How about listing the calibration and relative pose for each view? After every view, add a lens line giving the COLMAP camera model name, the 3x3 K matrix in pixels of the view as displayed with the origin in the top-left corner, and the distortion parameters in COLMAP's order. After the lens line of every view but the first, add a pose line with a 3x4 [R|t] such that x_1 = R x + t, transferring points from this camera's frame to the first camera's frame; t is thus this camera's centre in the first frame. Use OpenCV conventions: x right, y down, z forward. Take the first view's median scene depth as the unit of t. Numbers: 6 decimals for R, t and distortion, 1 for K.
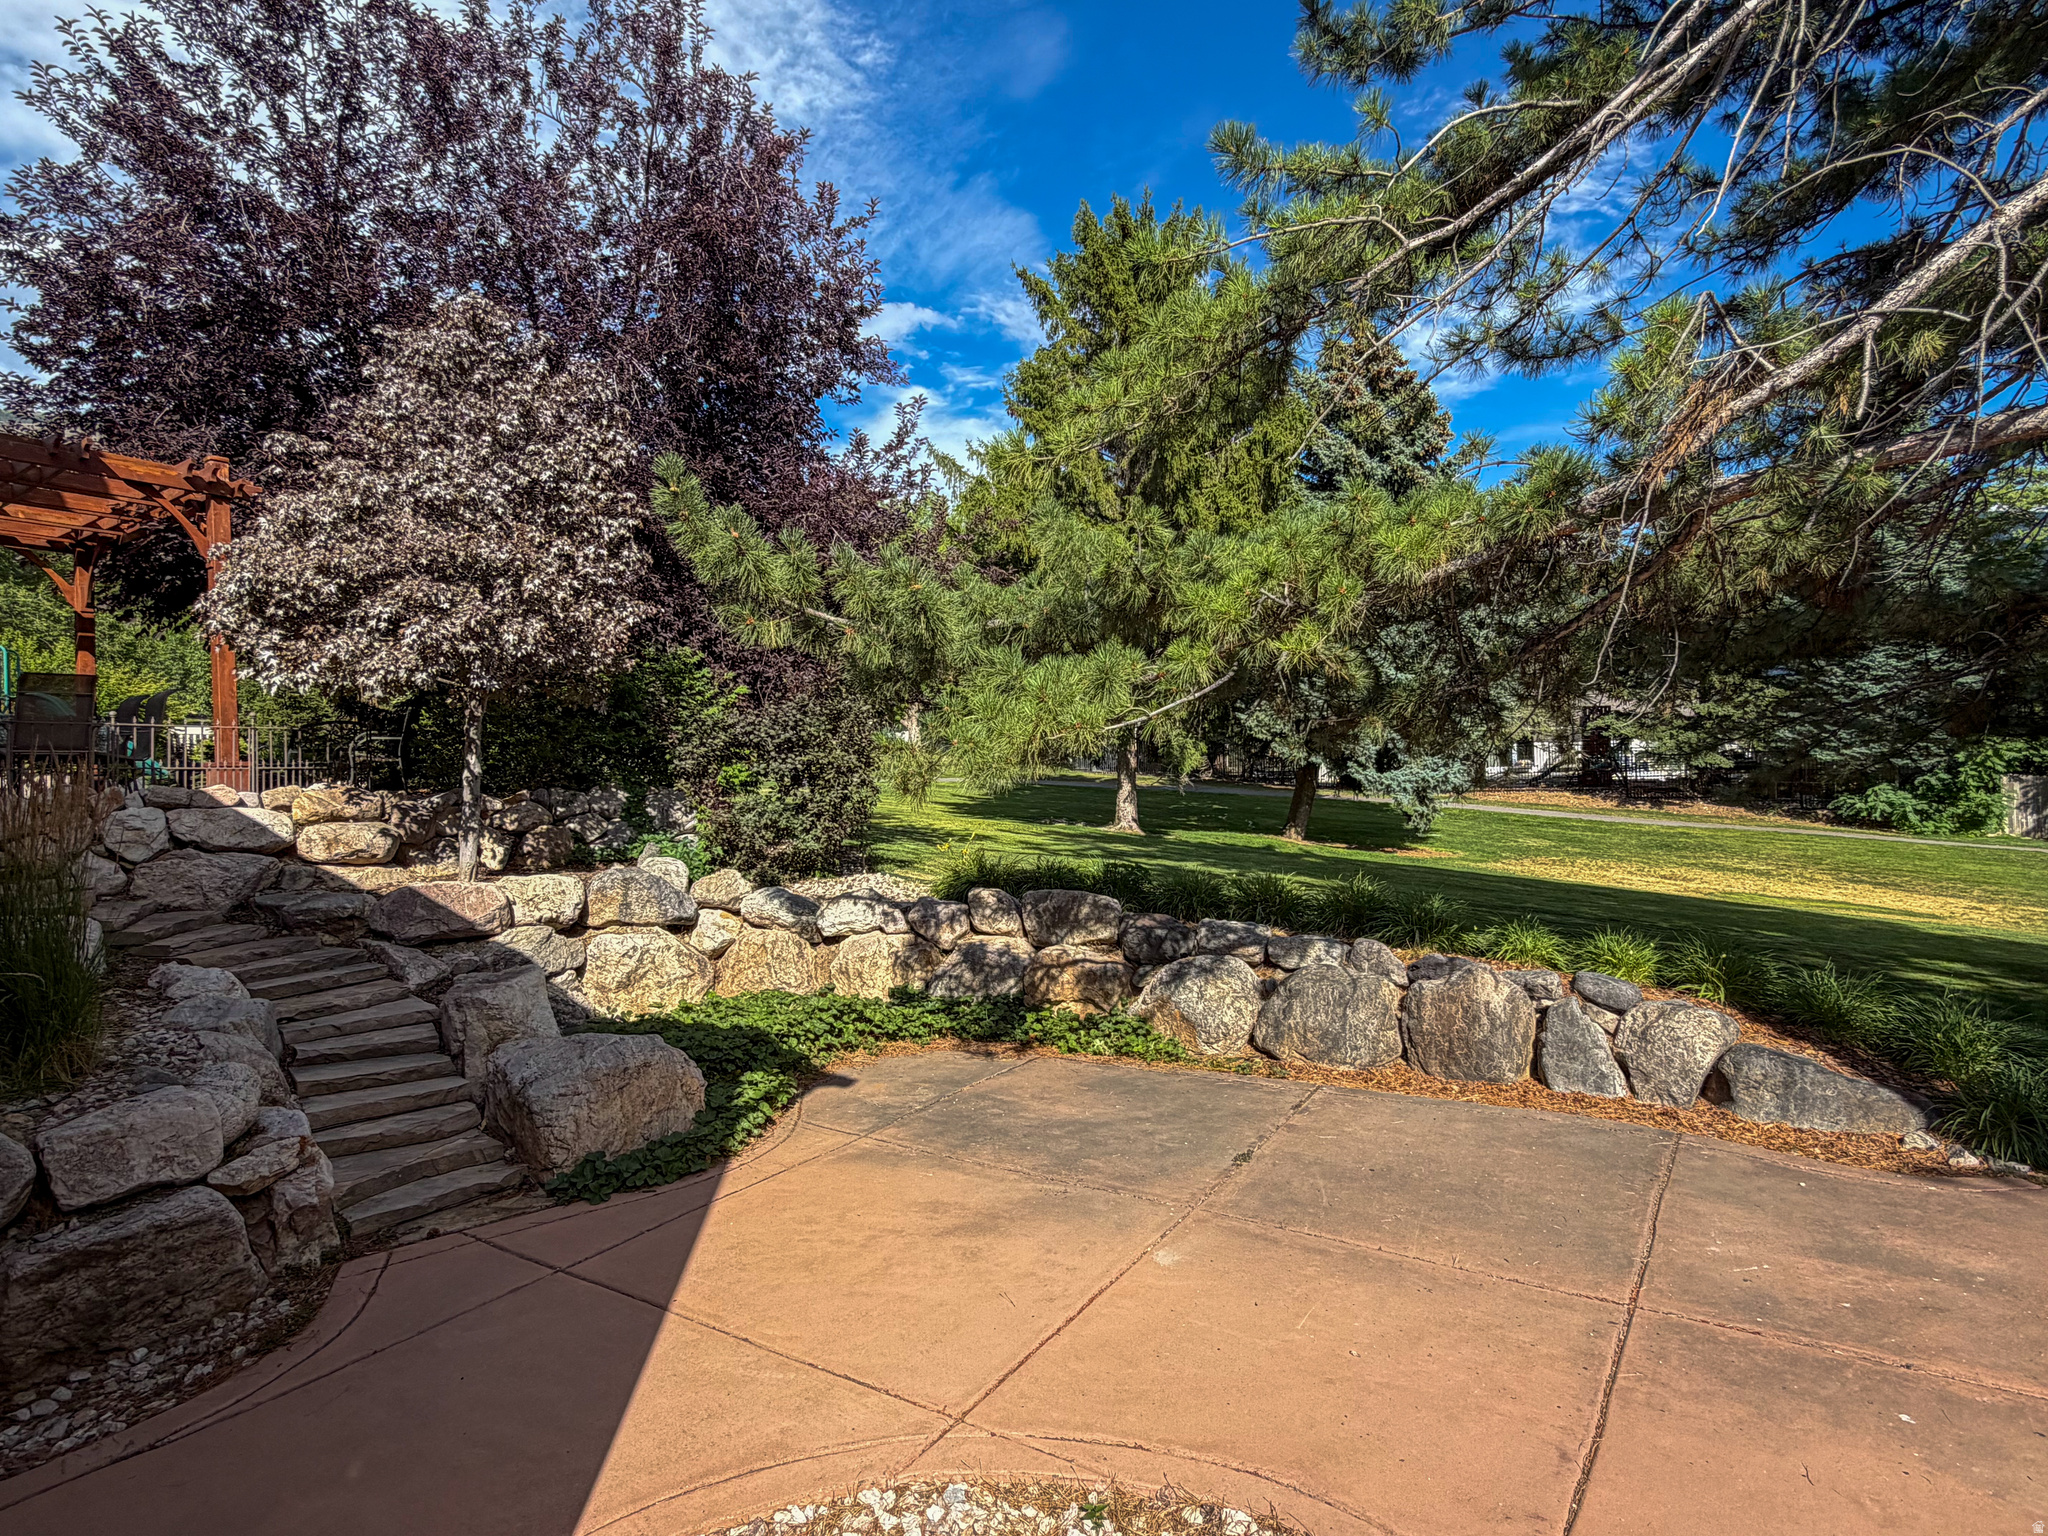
lens RADIAL K [[1079.8, 0, 1020.3], [0, 1079.8, 768.8], [0, 0, 1]] dist [-0.000245, -0.000544]
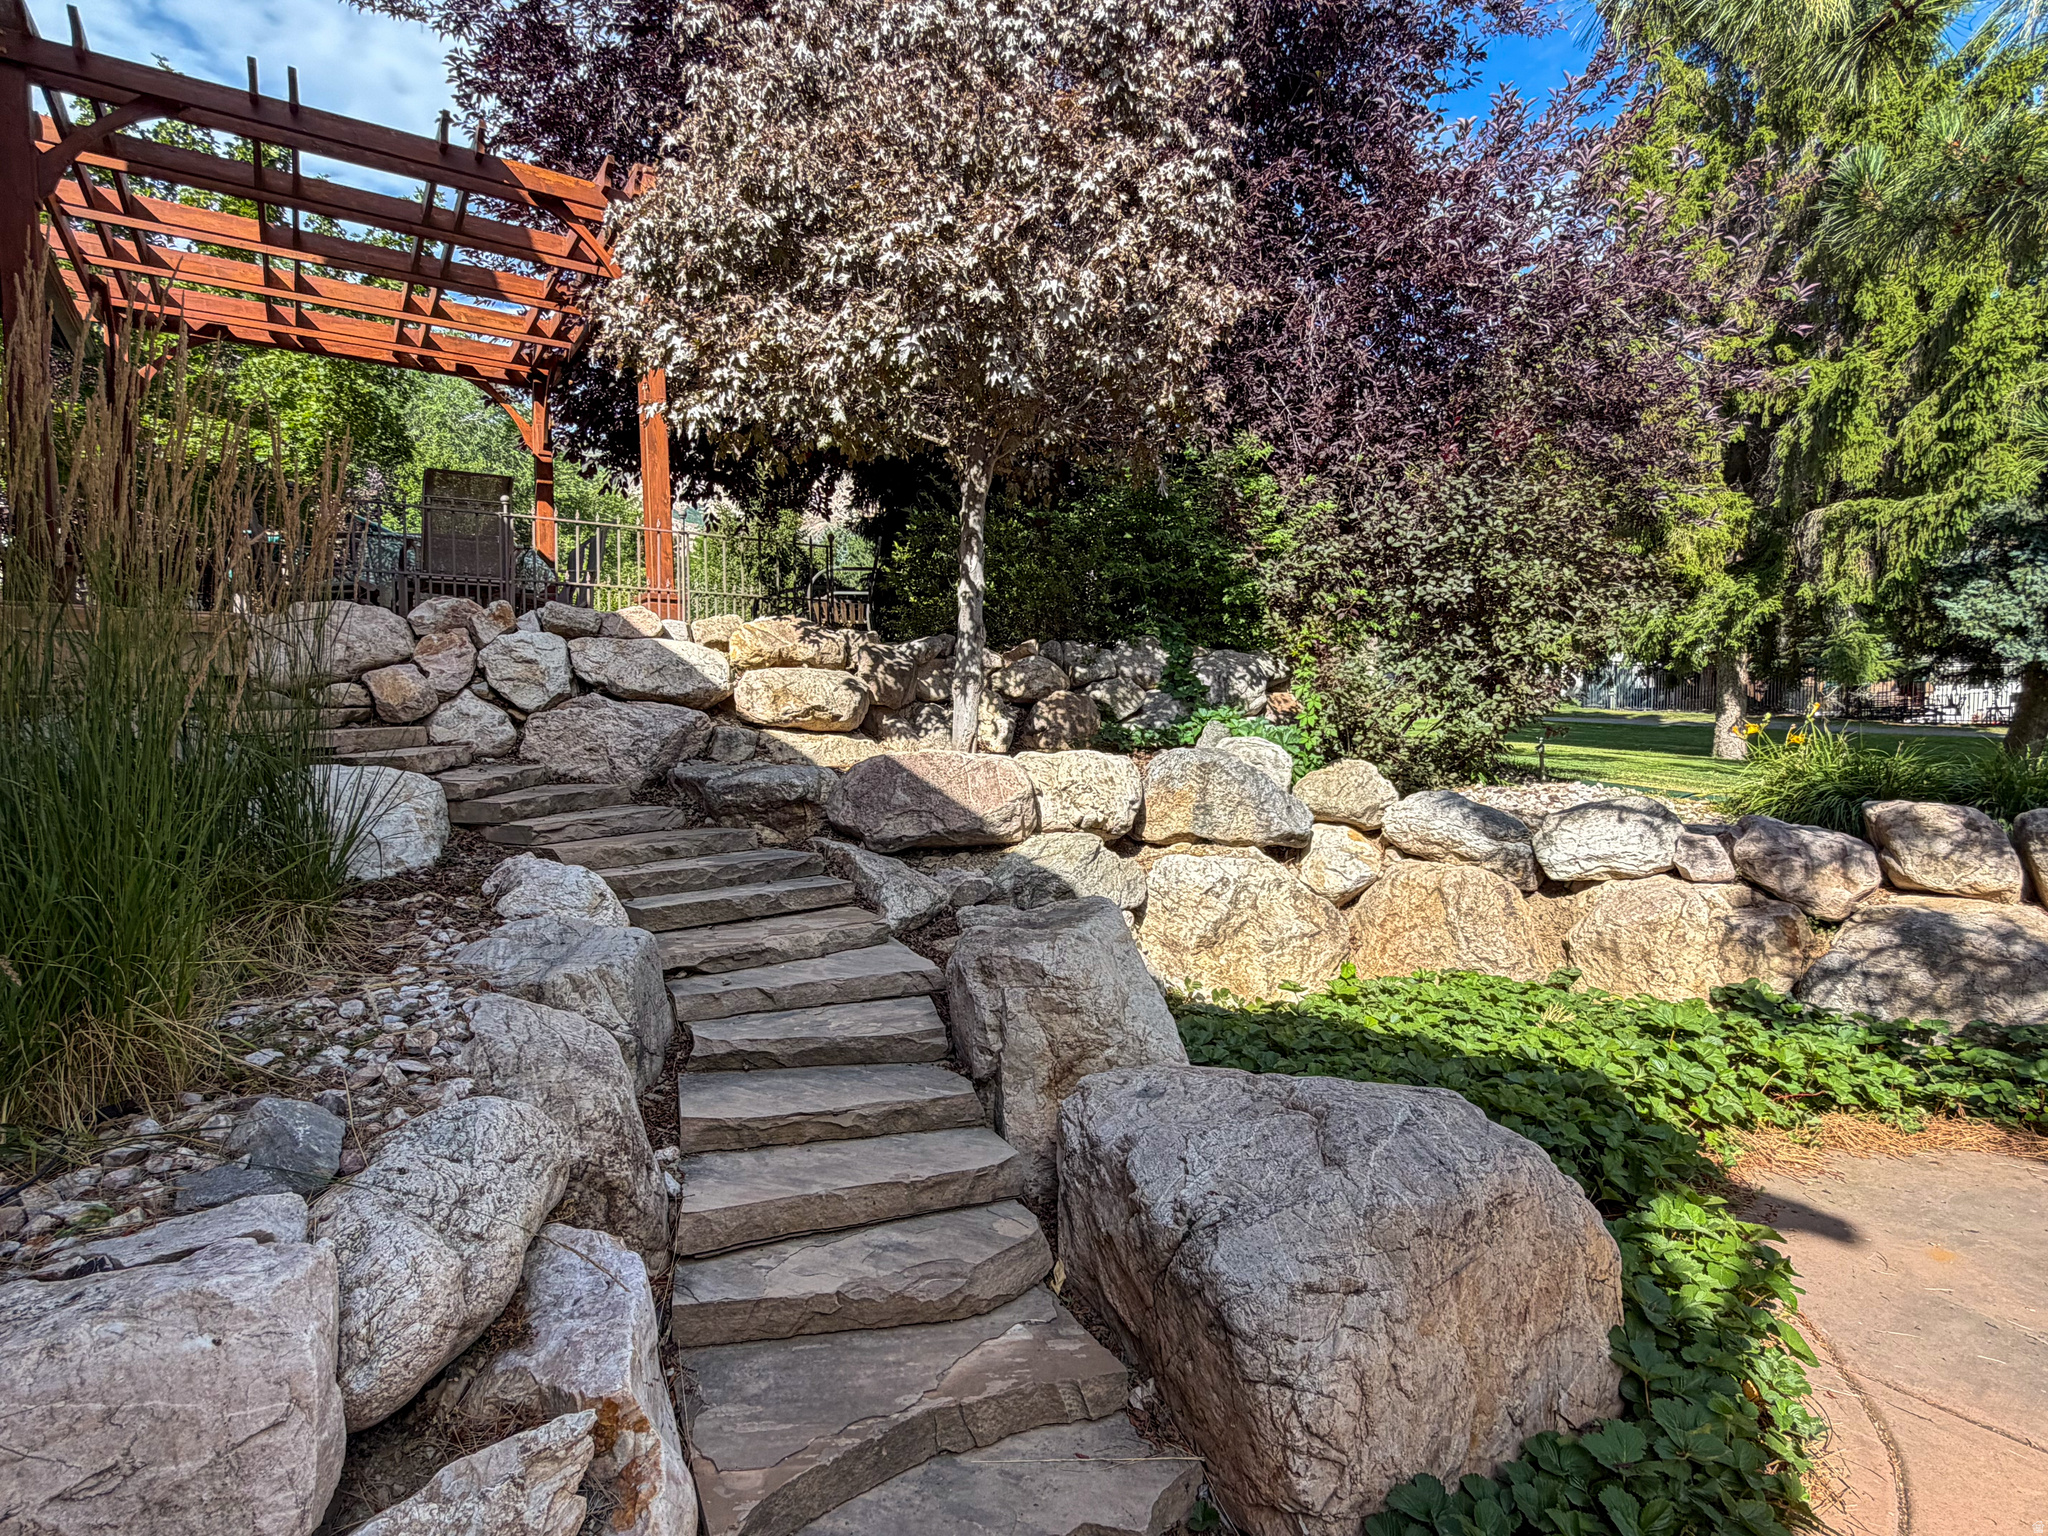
lens RADIAL K [[1079.8, 0, 1022.7], [0, 1079.8, 765.9], [0, 0, 1]] dist [-0.000245, -0.000544]
pose [[0.929667, 0.015390, -0.368079, -0.269409], [-0.001357, 0.999263, 0.038353, 0.090046], [0.368398, -0.035156, 0.929003, 0.462211]]
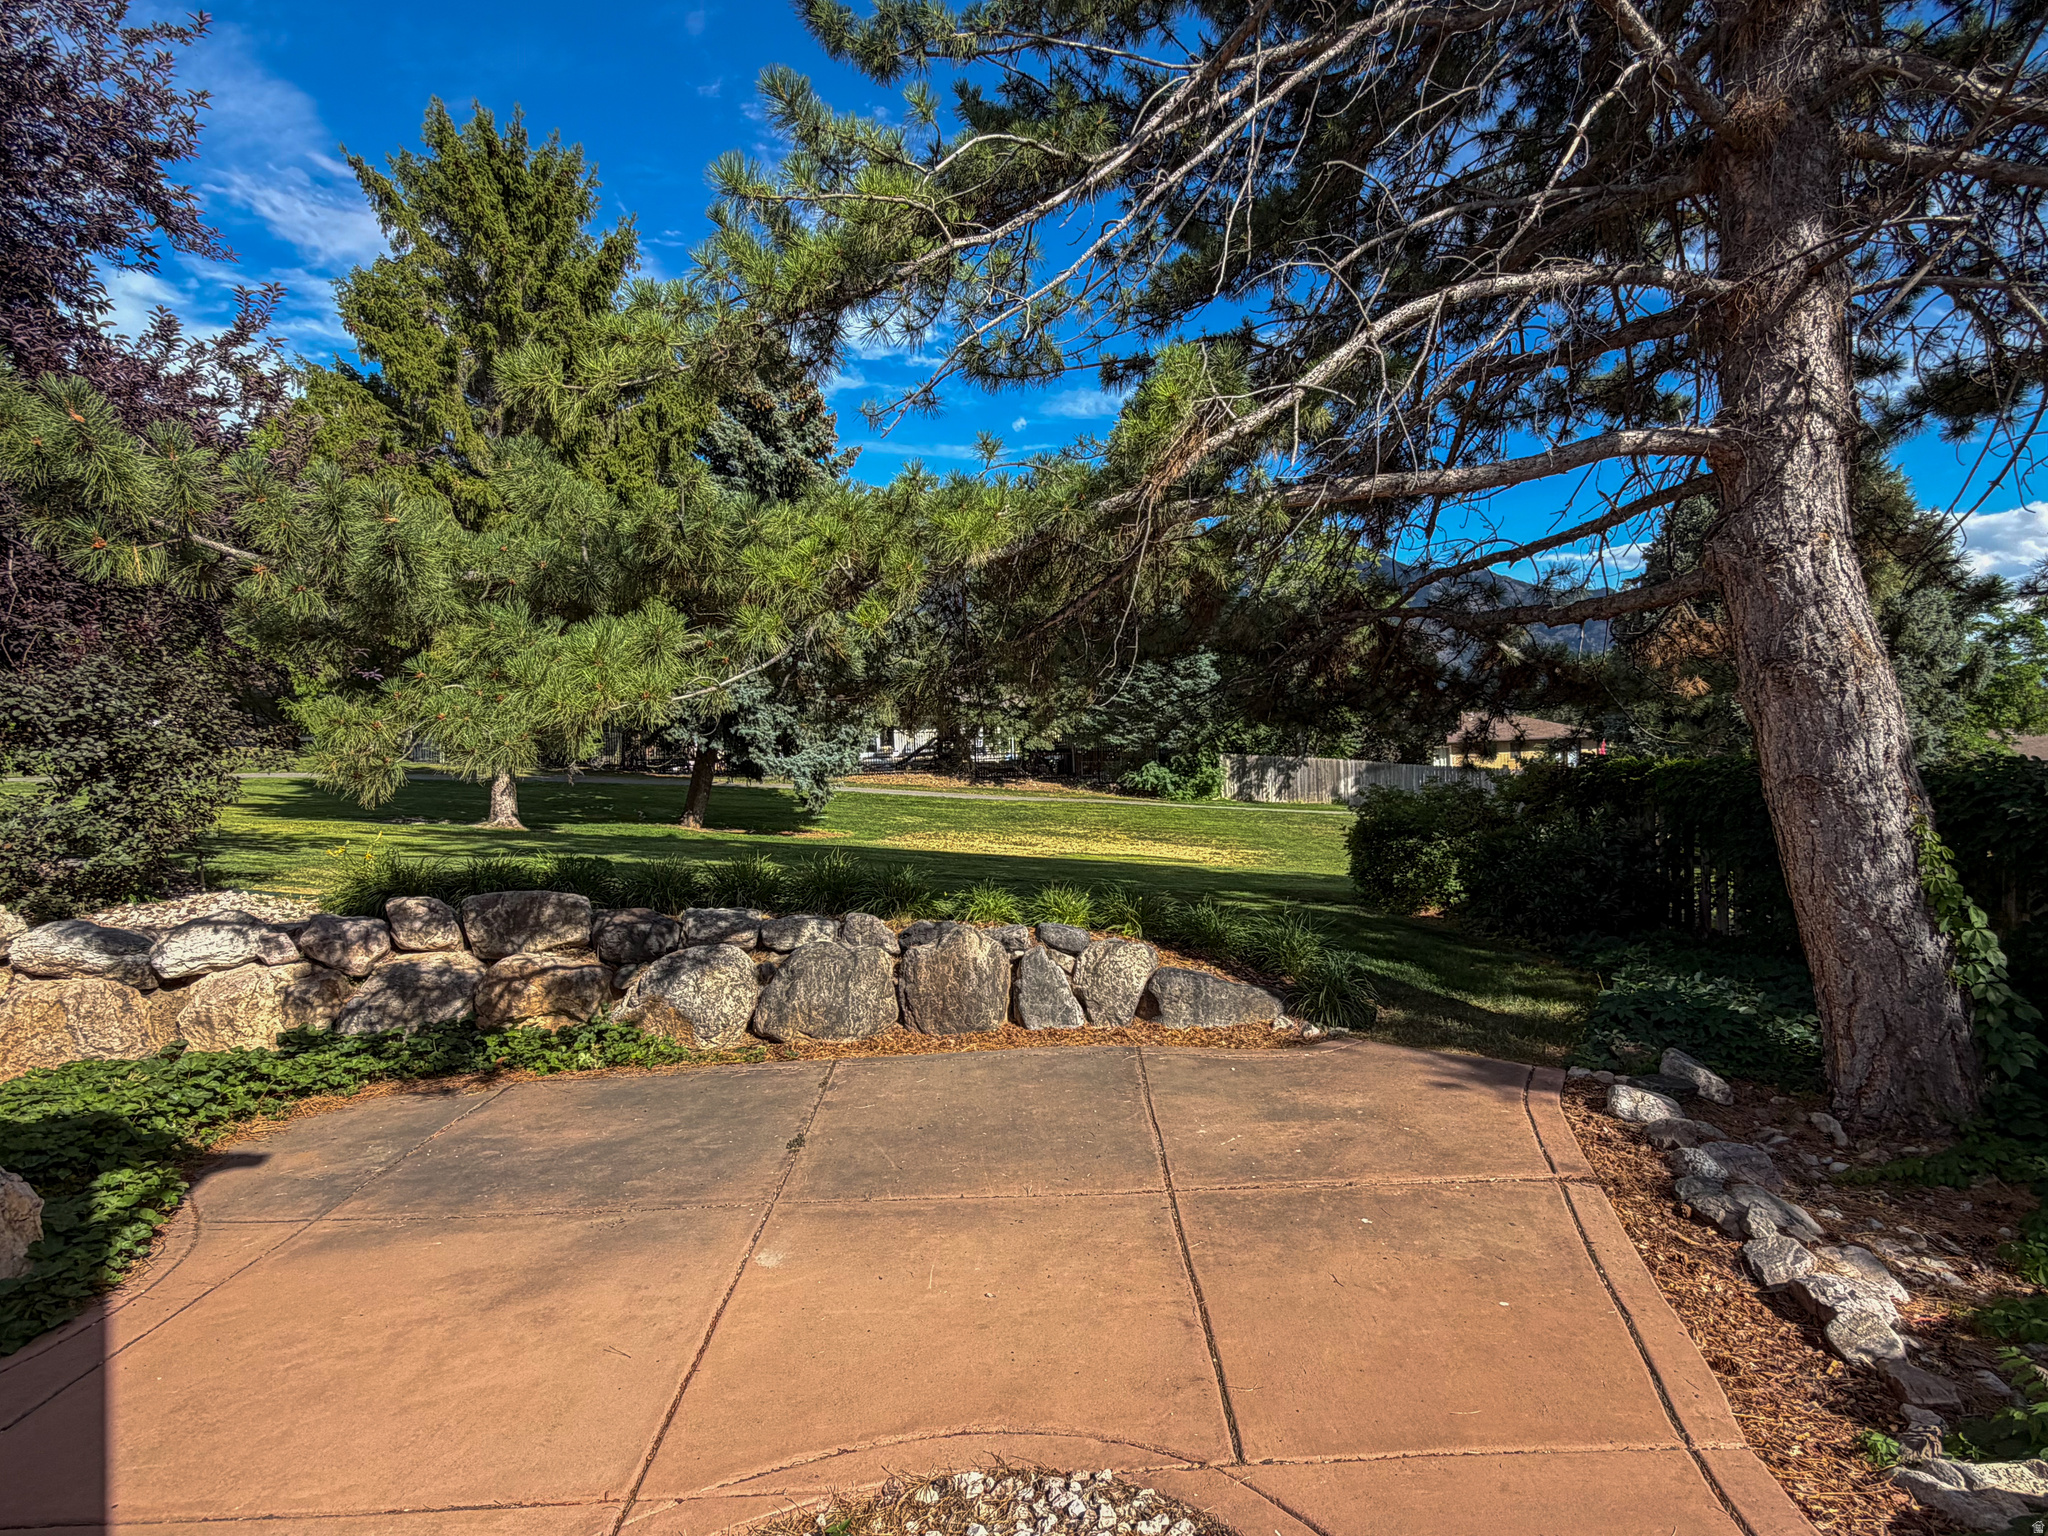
lens RADIAL K [[1079.8, 0, 1031.6], [0, 1079.8, 773.3], [0, 0, 1]] dist [-0.000245, -0.000544]
pose [[0.832676, -0.021130, 0.553358, -0.107695], [0.013023, 0.999743, 0.018579, 0.007357], [-0.553608, -0.008264, 0.832737, 0.051057]]
